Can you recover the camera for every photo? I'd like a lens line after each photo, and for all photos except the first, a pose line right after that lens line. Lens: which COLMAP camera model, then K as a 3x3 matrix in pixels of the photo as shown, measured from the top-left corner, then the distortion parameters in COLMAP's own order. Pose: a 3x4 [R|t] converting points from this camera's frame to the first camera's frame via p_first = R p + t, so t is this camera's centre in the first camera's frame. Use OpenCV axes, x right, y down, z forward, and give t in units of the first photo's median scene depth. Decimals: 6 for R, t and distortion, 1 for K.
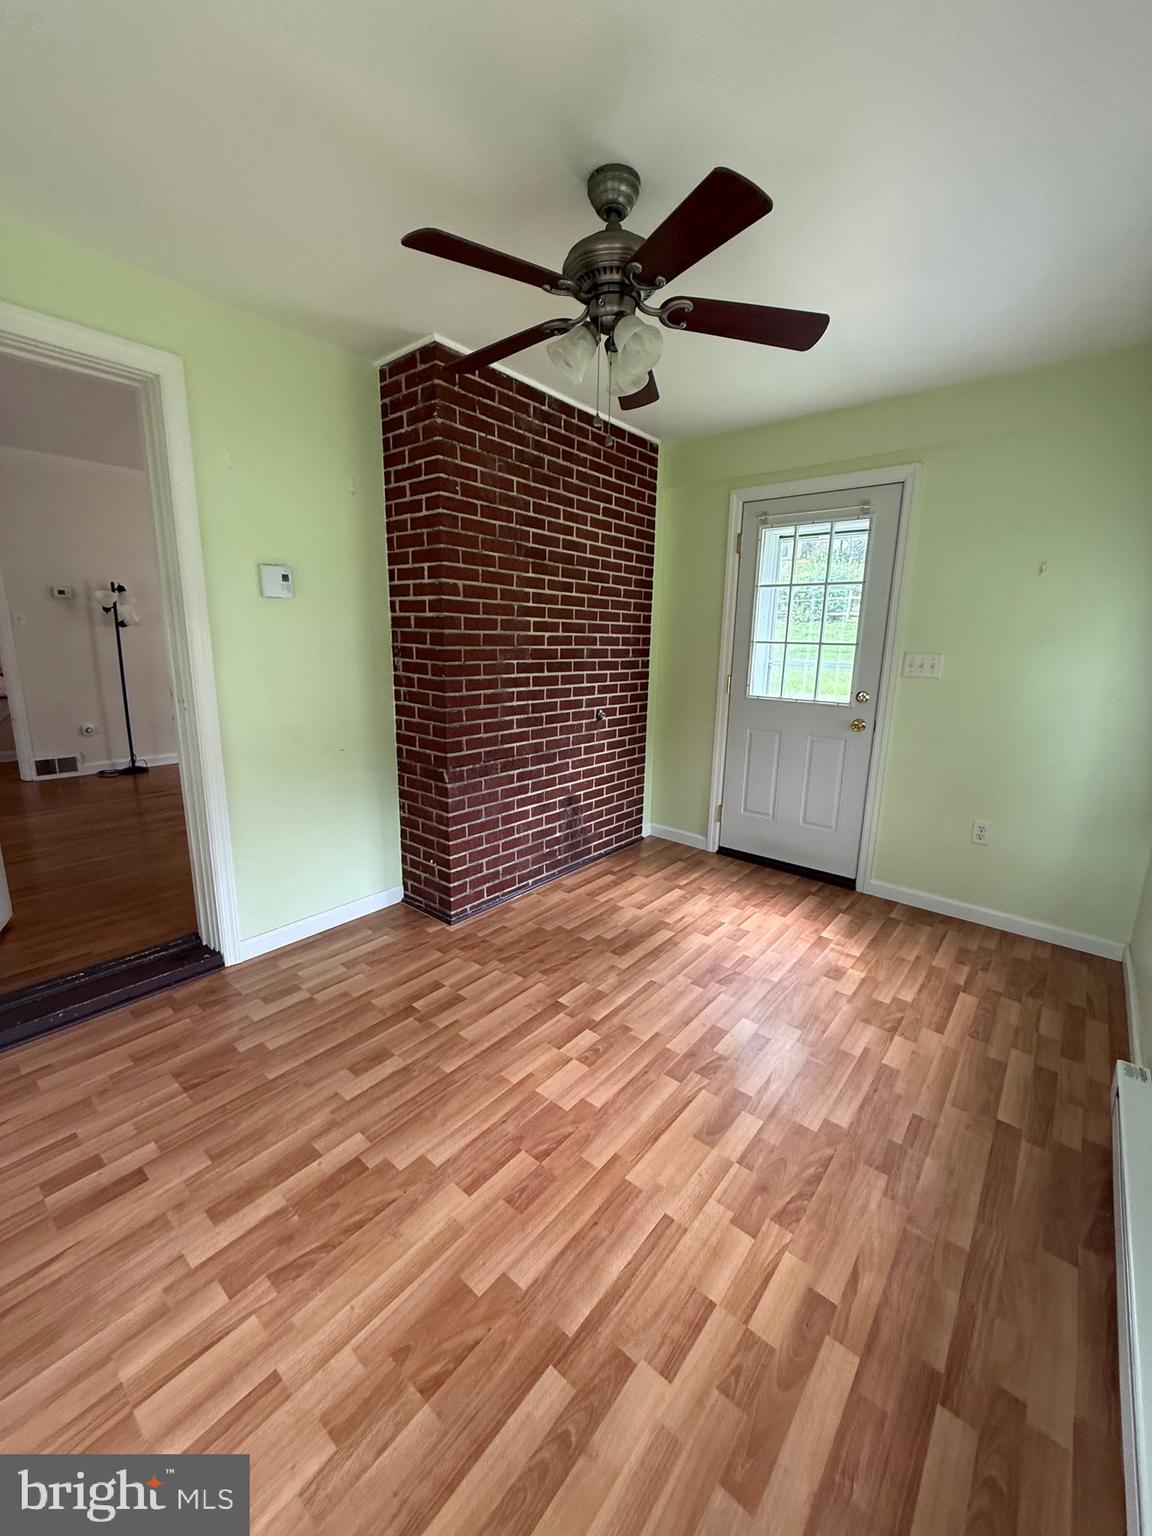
lens RADIAL K [[615.2, 0, 571.5], [0, 615.2, 764.1], [0, 0, 1]] dist [0.002249, 0.000036]
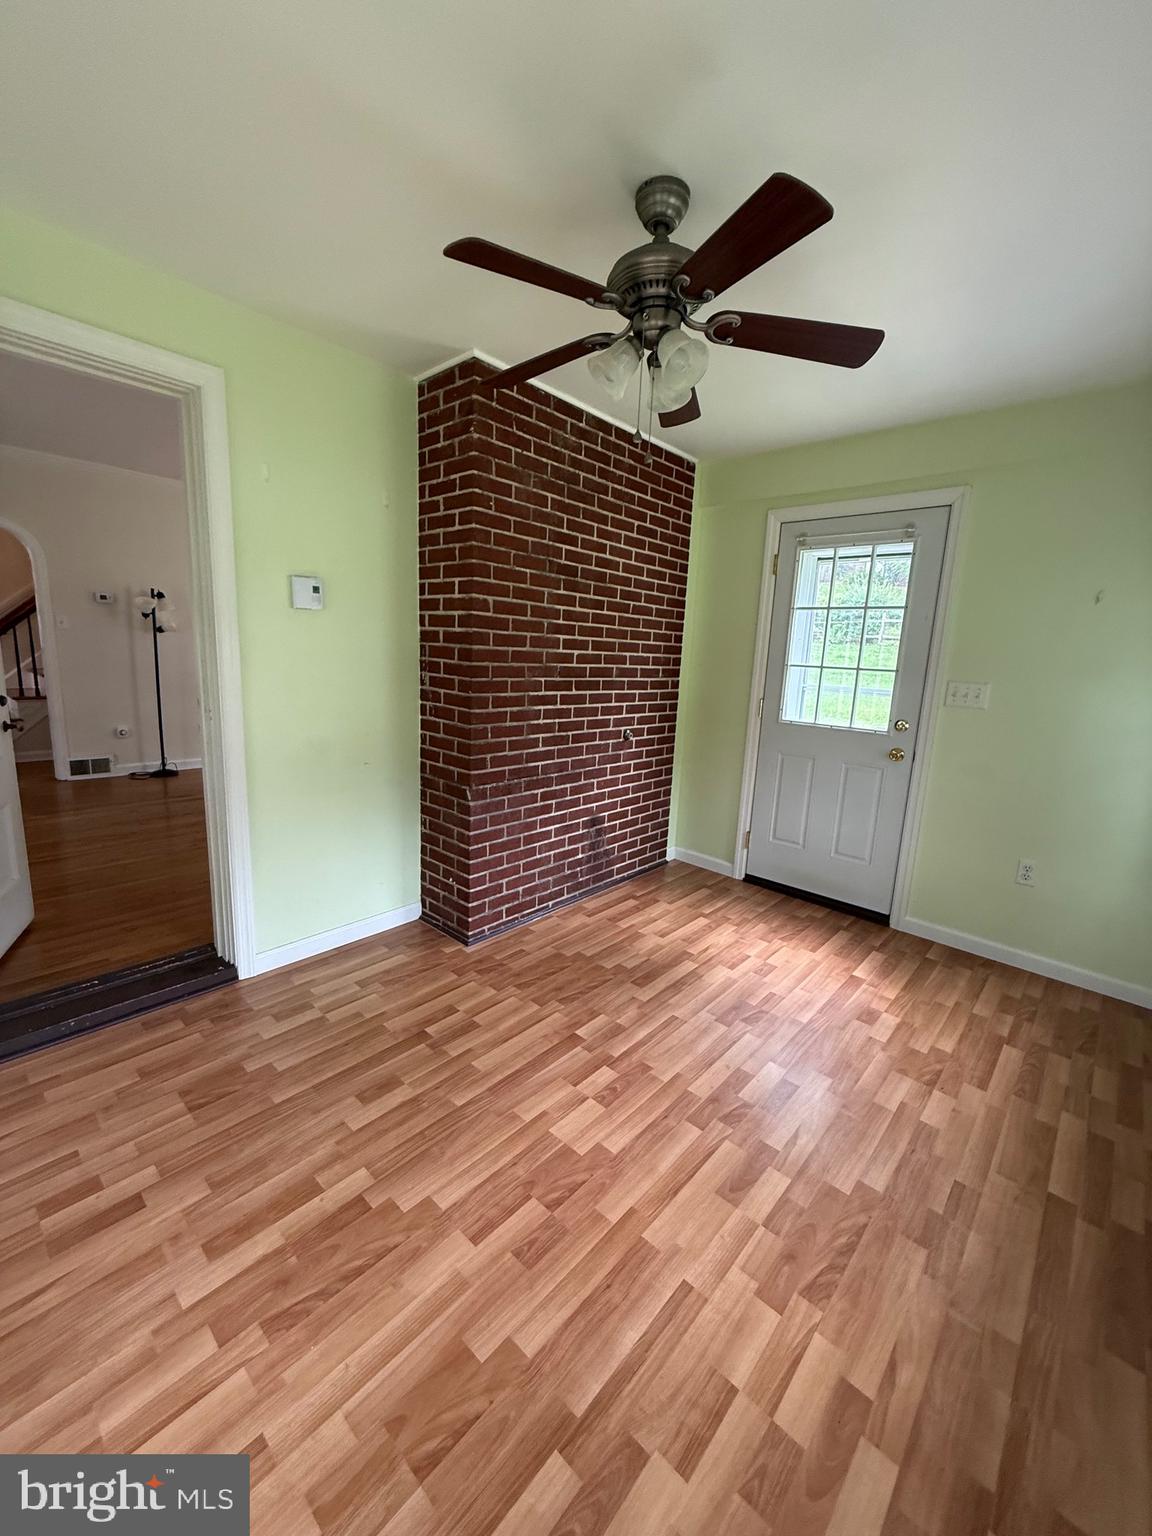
lens RADIAL K [[615.2, 0, 571.7], [0, 615.2, 764.0], [0, 0, 1]] dist [0.002249, 0.000036]
pose [[0.998710, 0.033563, -0.038107, -0.004692], [-0.034450, 0.999145, -0.022867, -0.012389], [0.037307, 0.024150, 0.999012, 0.027900]]
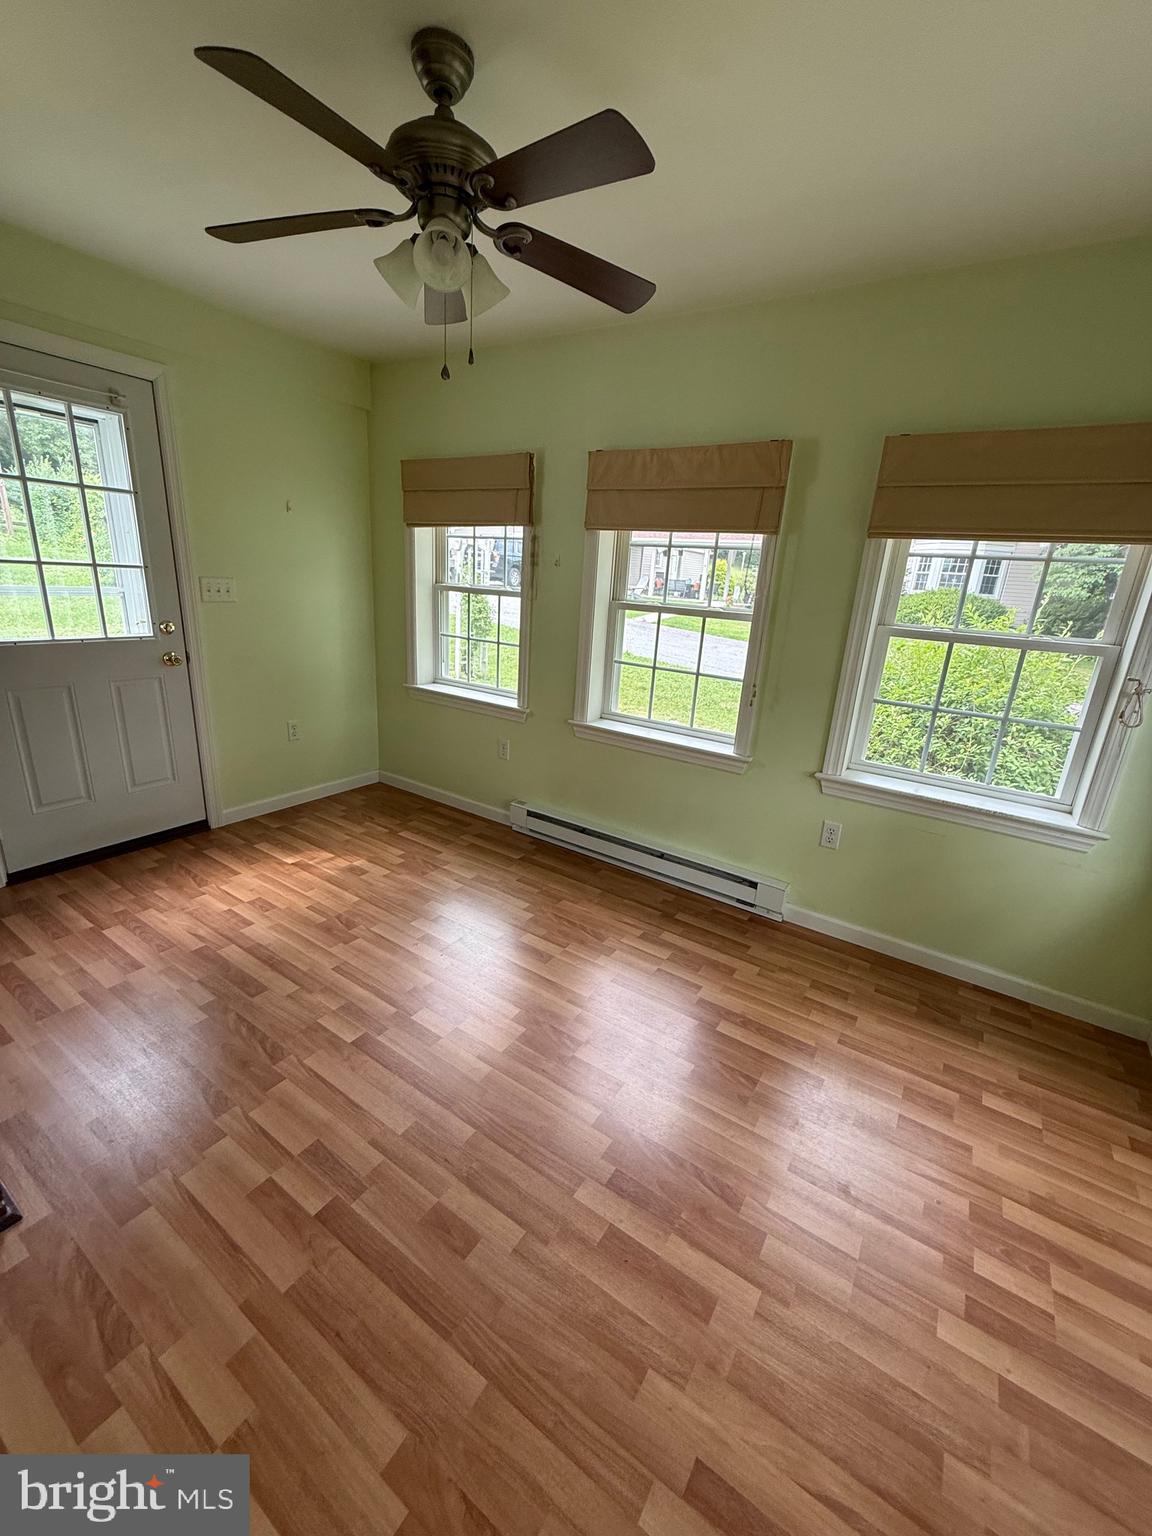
lens RADIAL K [[615.2, 0, 572.1], [0, 615.2, 768.9], [0, 0, 1]] dist [0.002249, 0.000036]
pose [[-0.110972, -0.323576, 0.939672, -0.681838], [0.140872, 0.930844, 0.337172, -0.183444], [-0.983789, 0.169790, -0.057715, 0.667630]]
